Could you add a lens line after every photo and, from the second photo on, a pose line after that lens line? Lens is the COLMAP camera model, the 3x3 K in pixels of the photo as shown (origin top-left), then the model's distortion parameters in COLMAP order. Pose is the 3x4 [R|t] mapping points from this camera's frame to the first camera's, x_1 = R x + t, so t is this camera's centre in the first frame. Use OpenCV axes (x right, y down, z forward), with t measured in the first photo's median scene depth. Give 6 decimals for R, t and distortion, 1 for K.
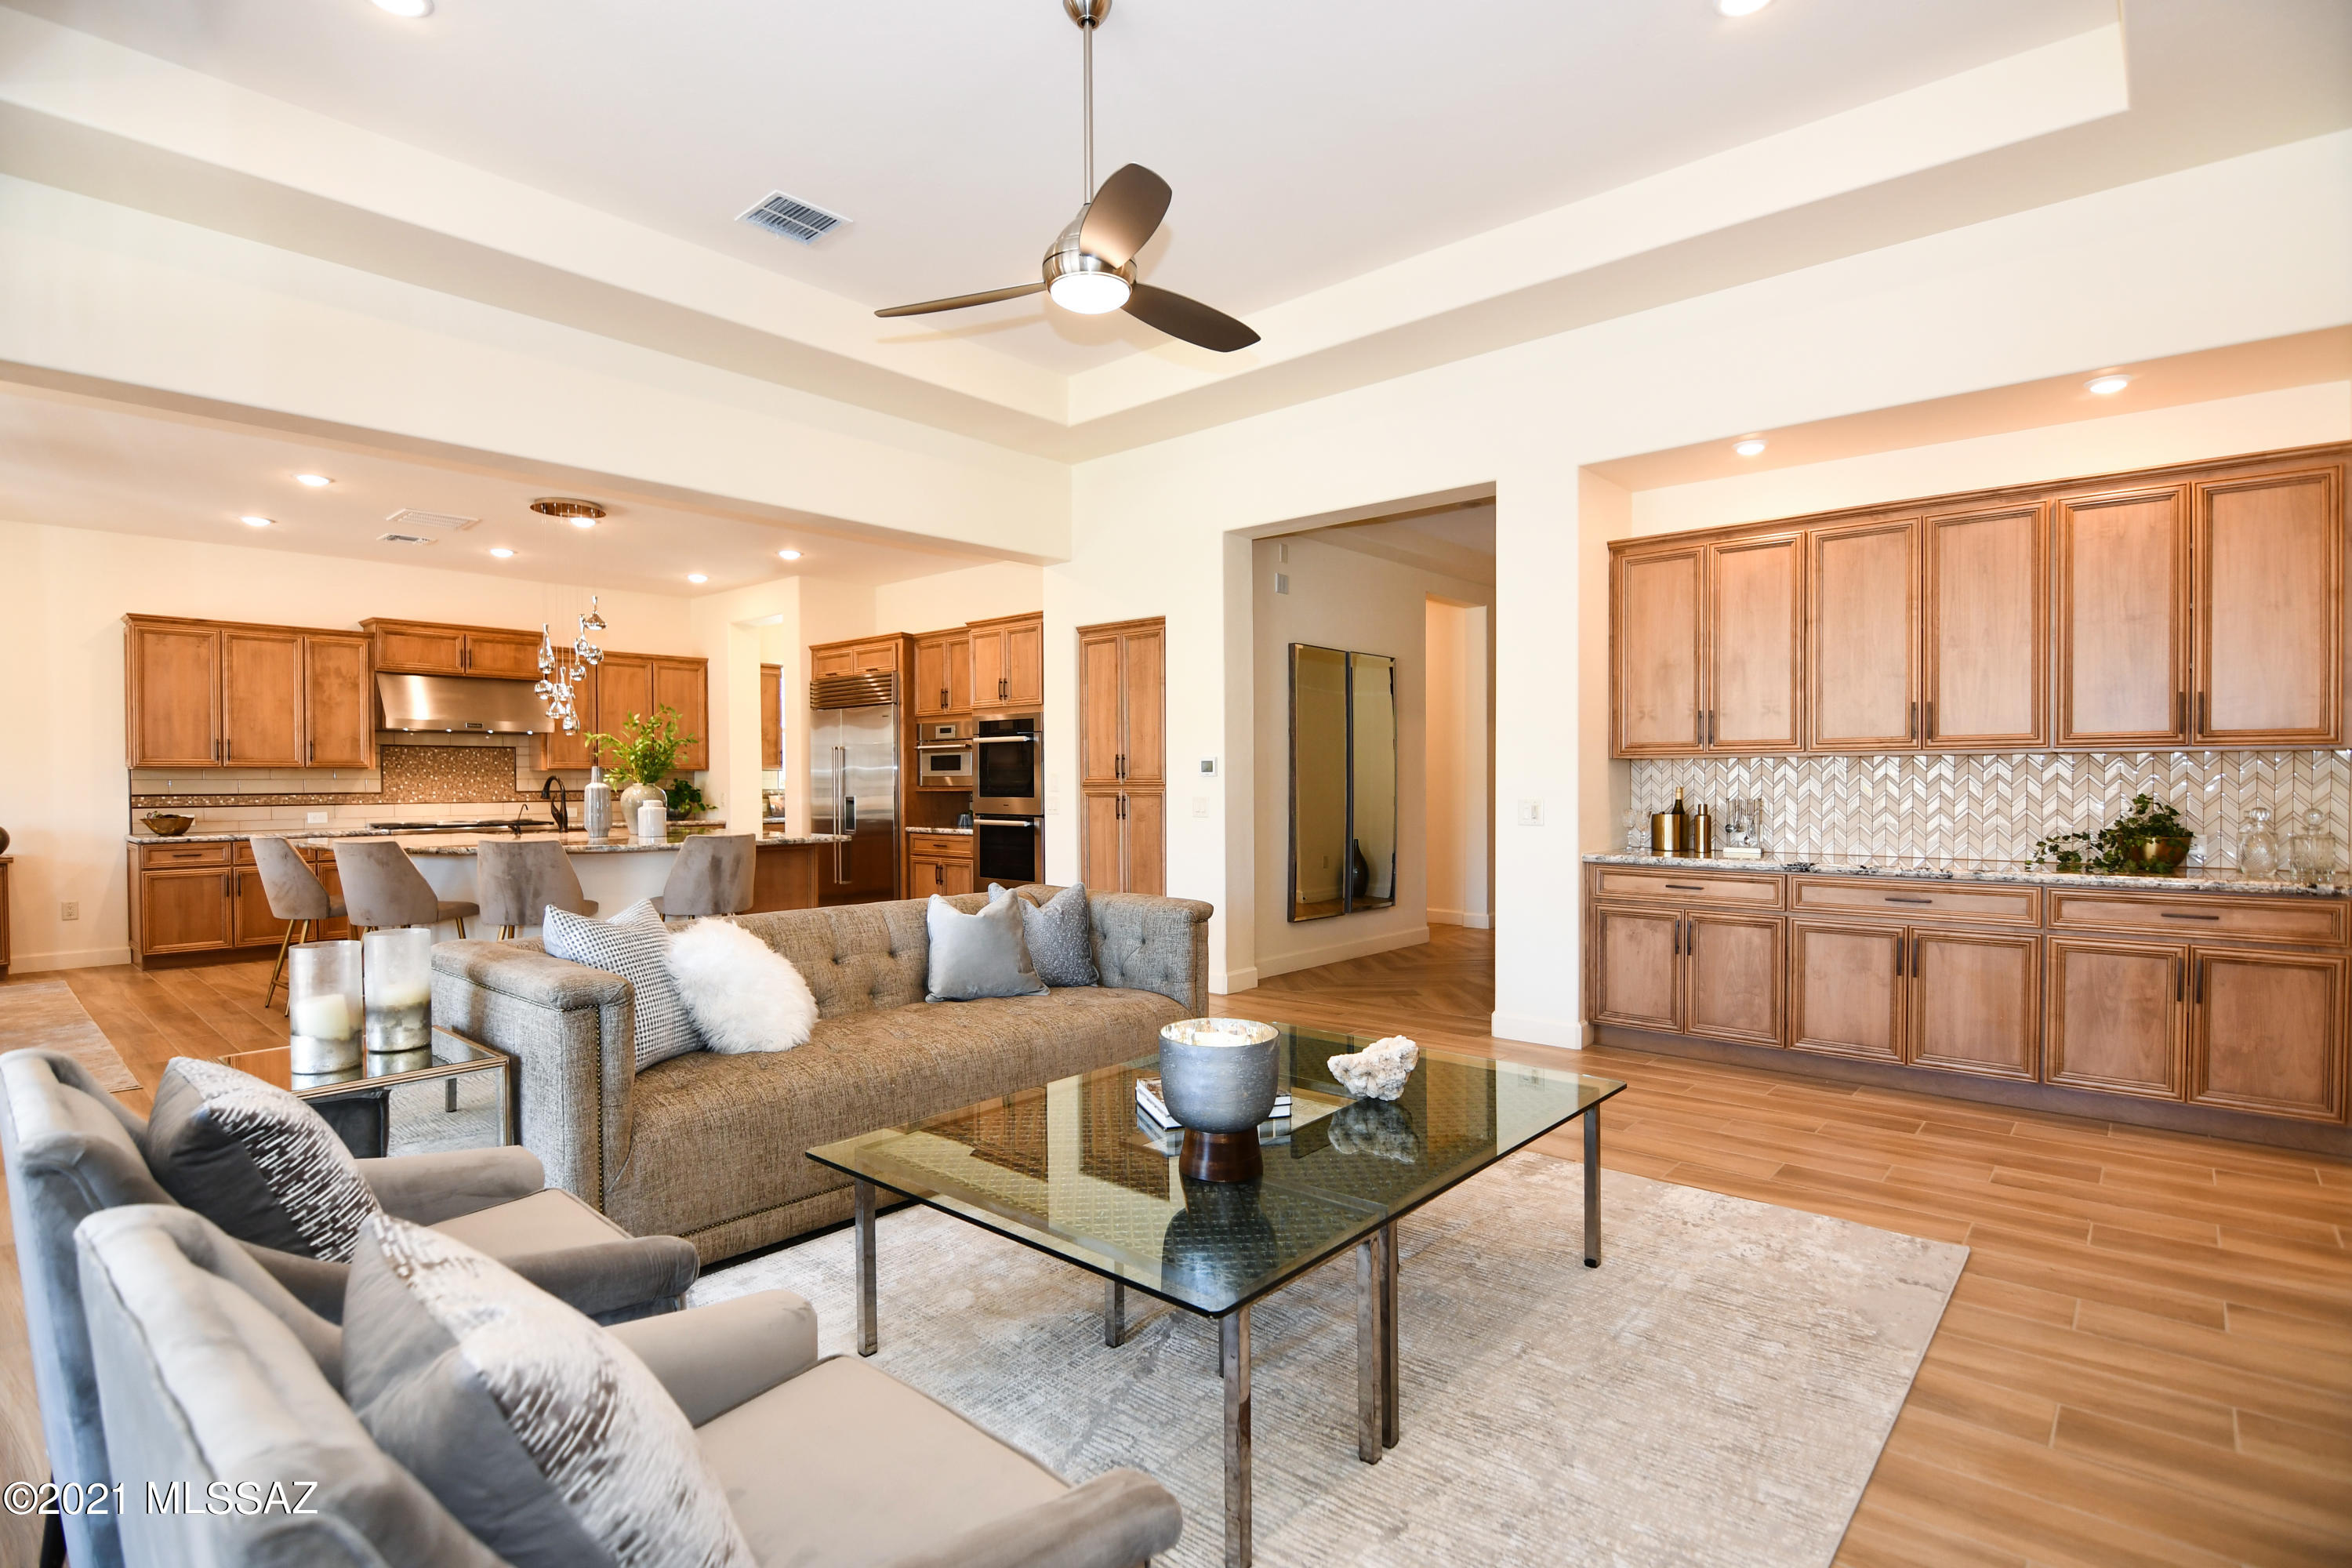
lens RADIAL K [[1135.1, 0, 1170.5], [0, 1135.1, 798.3], [0, 0, 1]] dist [-0.005636, -0.010337]
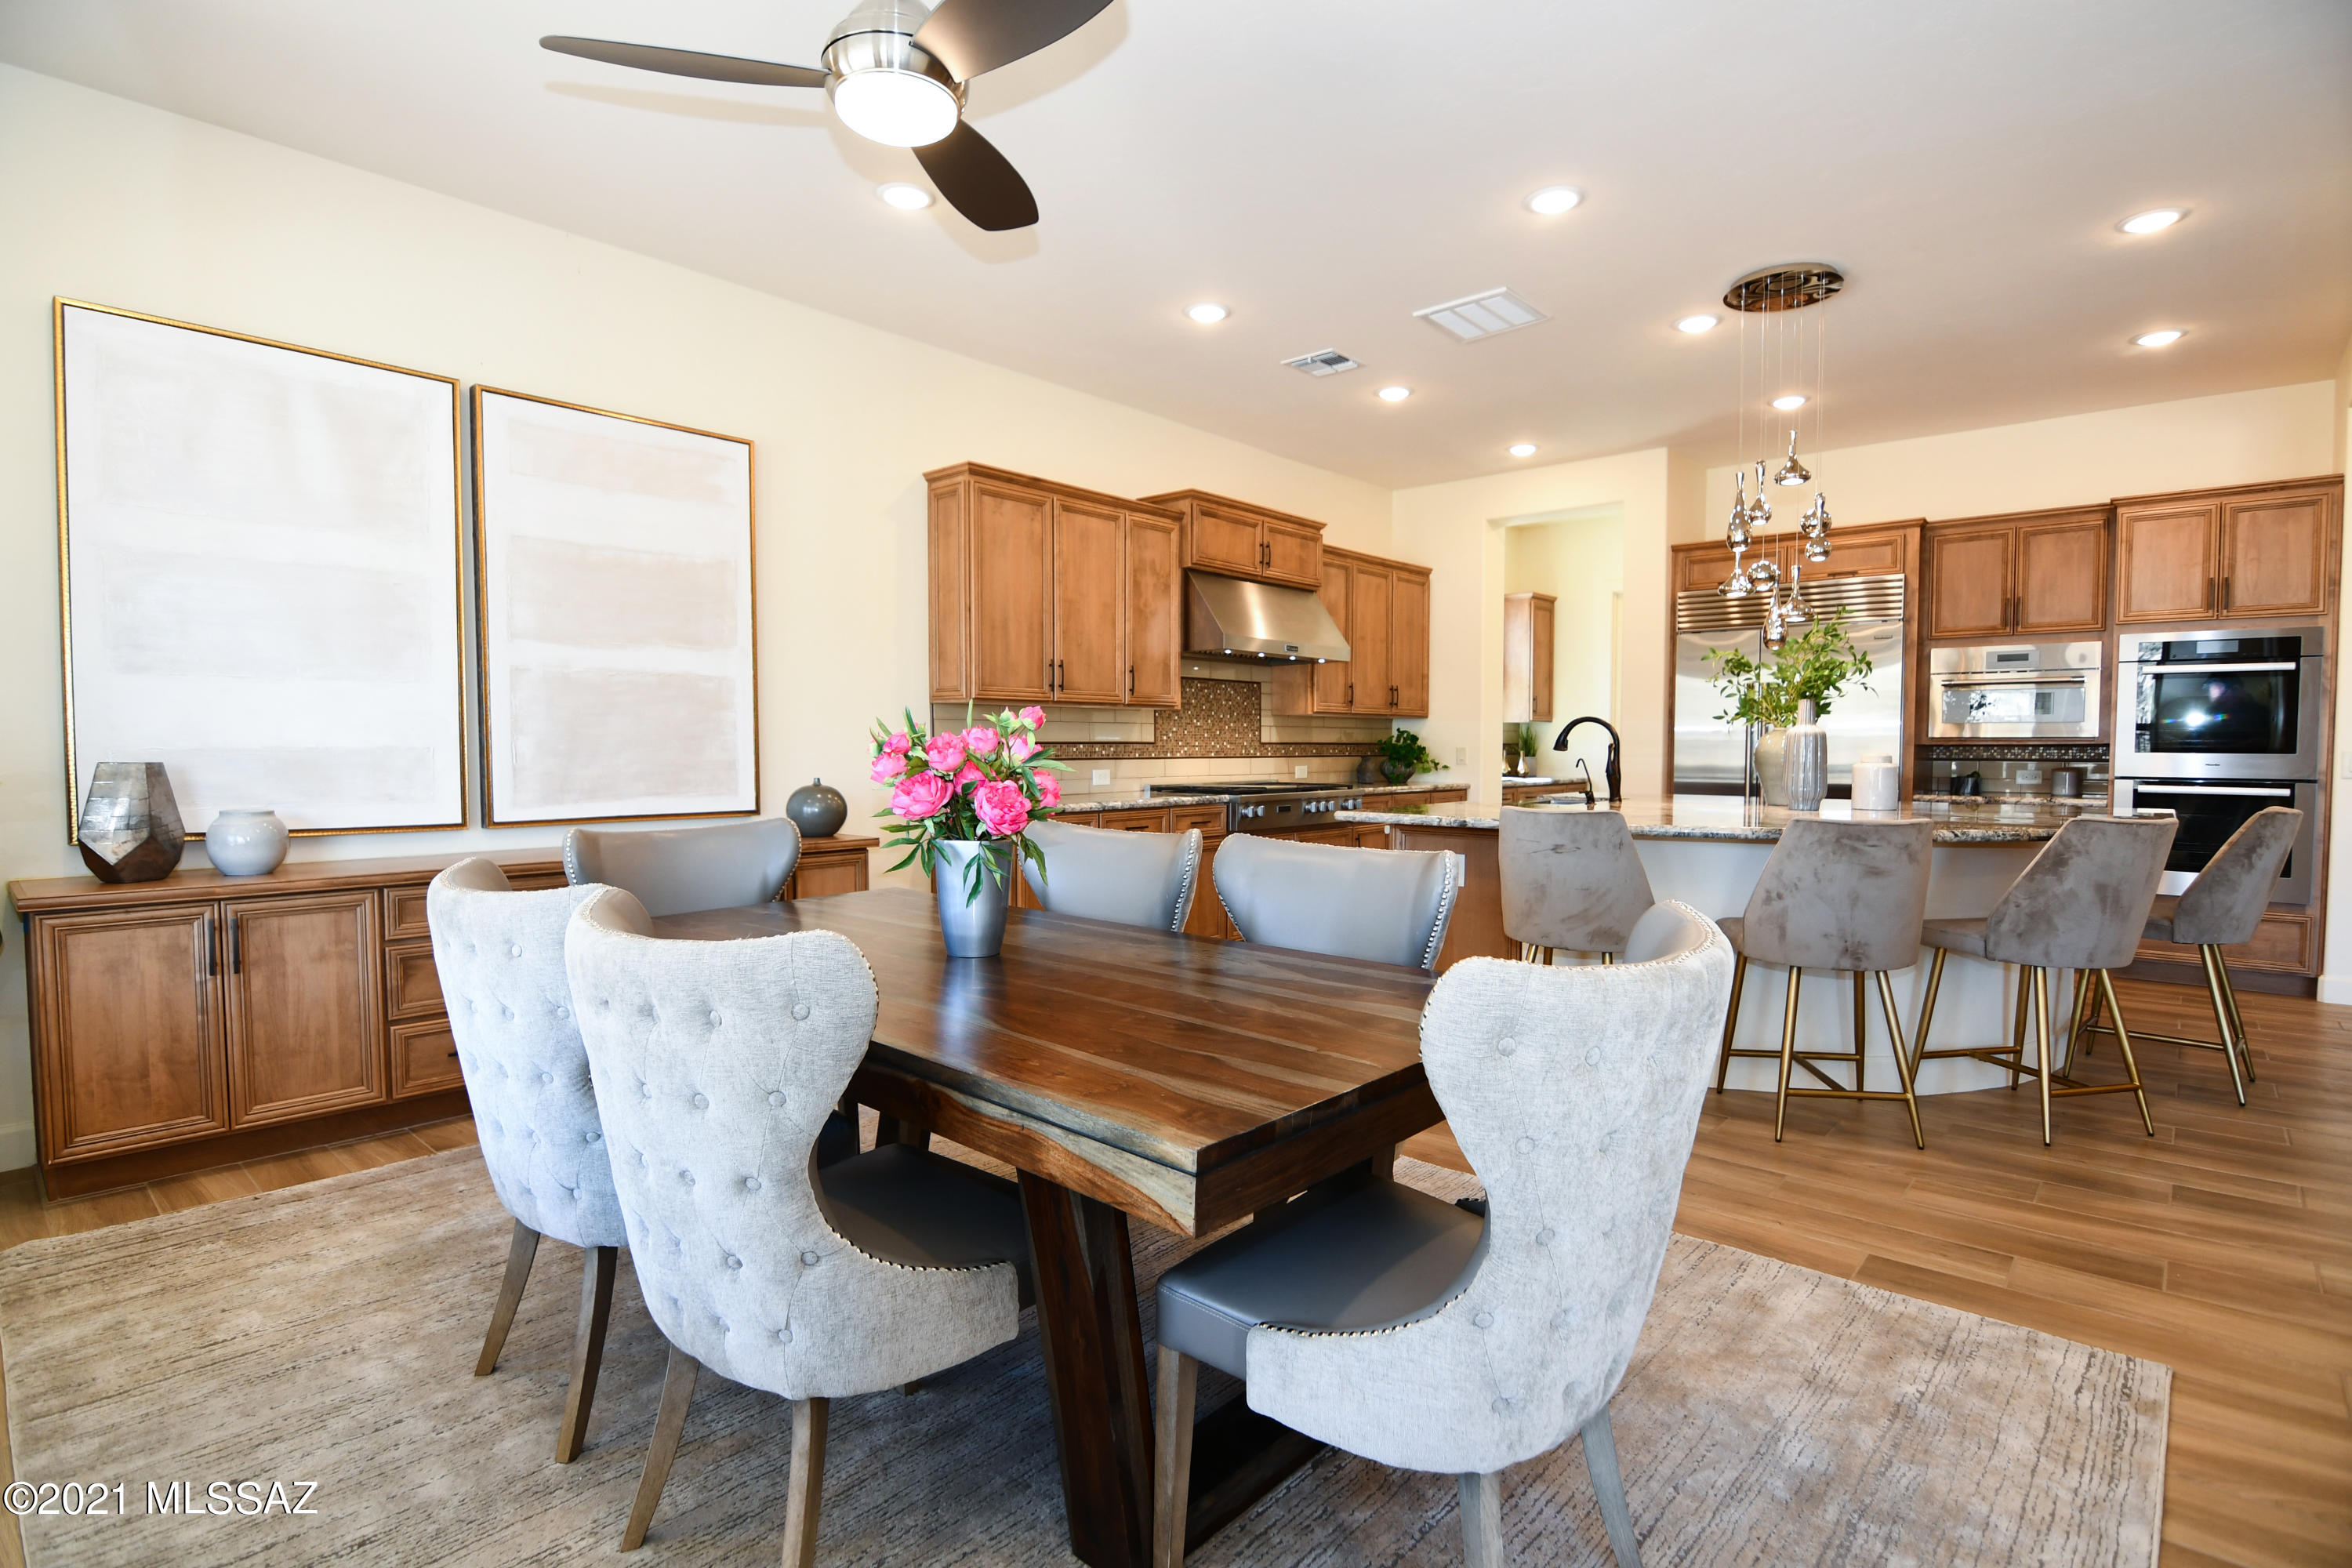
lens RADIAL K [[1135.1, 0, 1170.5], [0, 1135.1, 798.3], [0, 0, 1]] dist [-0.005636, -0.010337]
pose [[0.999921, 0.005731, -0.011156, -0.745890], [-0.005369, 0.999467, 0.032188, 0.007671], [0.011335, -0.032126, 0.999420, 0.312153]]
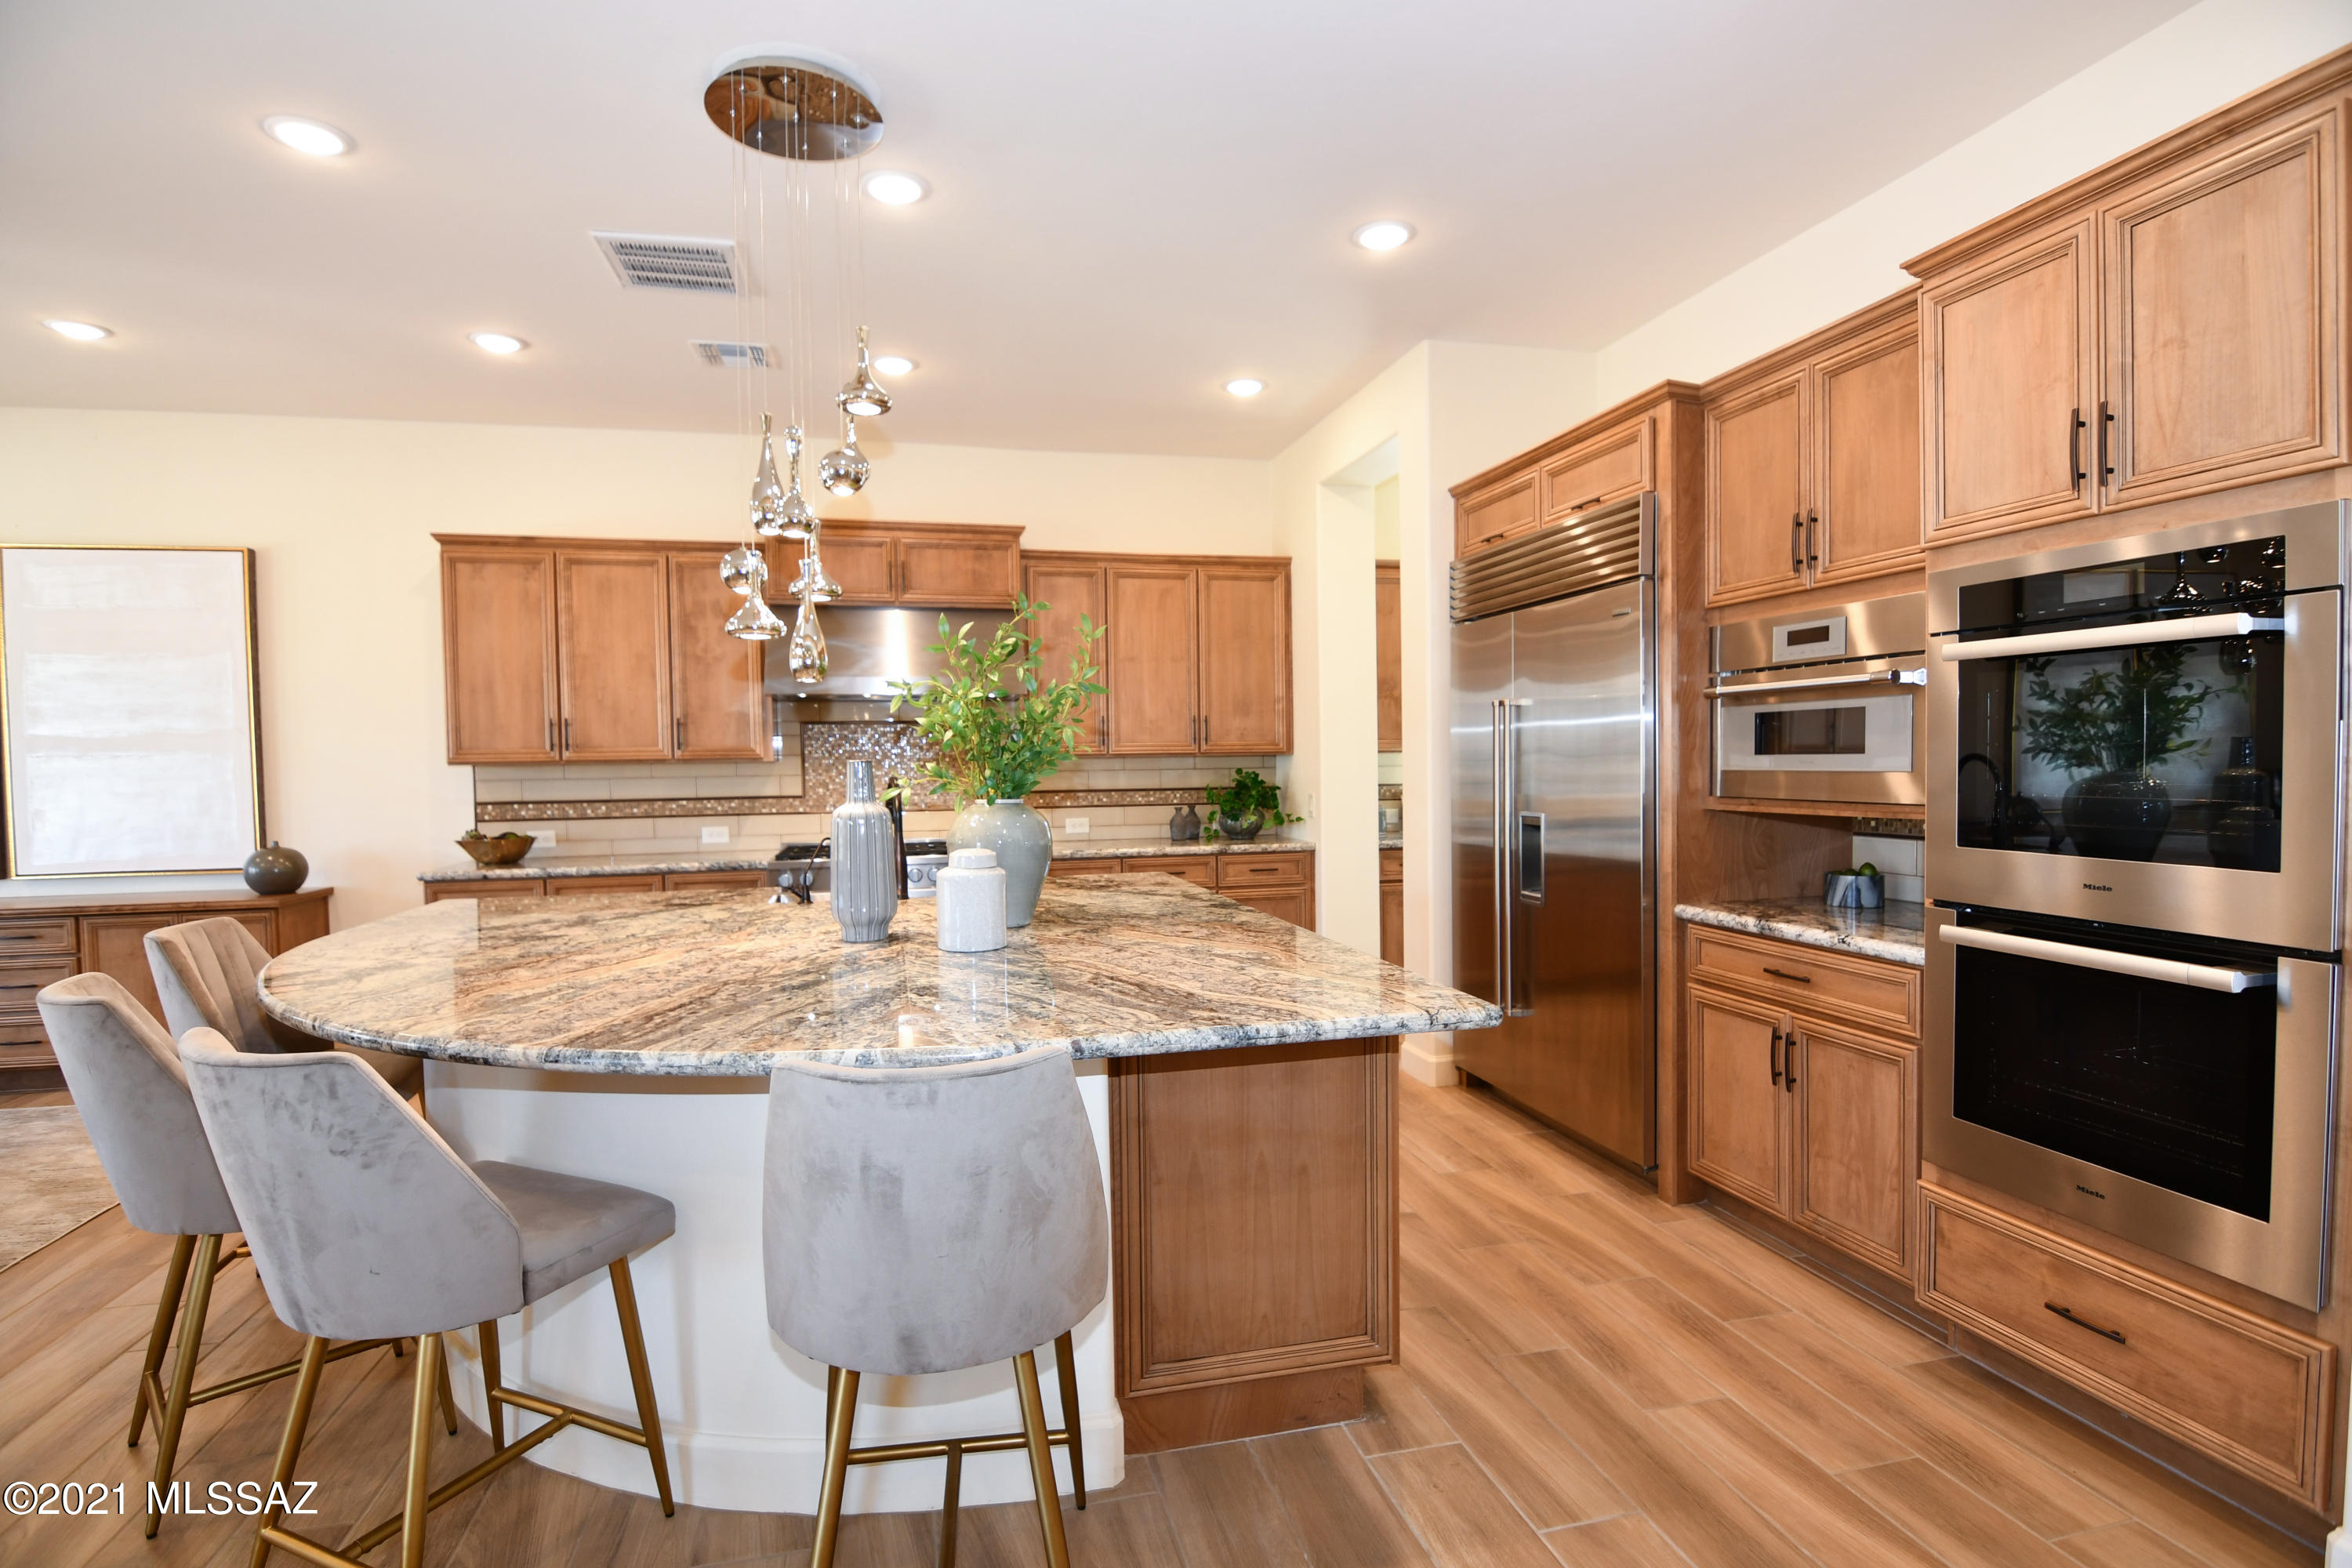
lens RADIAL K [[1135.1, 0, 1170.5], [0, 1135.1, 798.3], [0, 0, 1]] dist [-0.005636, -0.010337]
pose [[0.818765, 0.012470, -0.573993, -0.167876], [0.002259, 0.999686, 0.024941, -0.021307], [0.574124, -0.021718, 0.818480, 0.645998]]
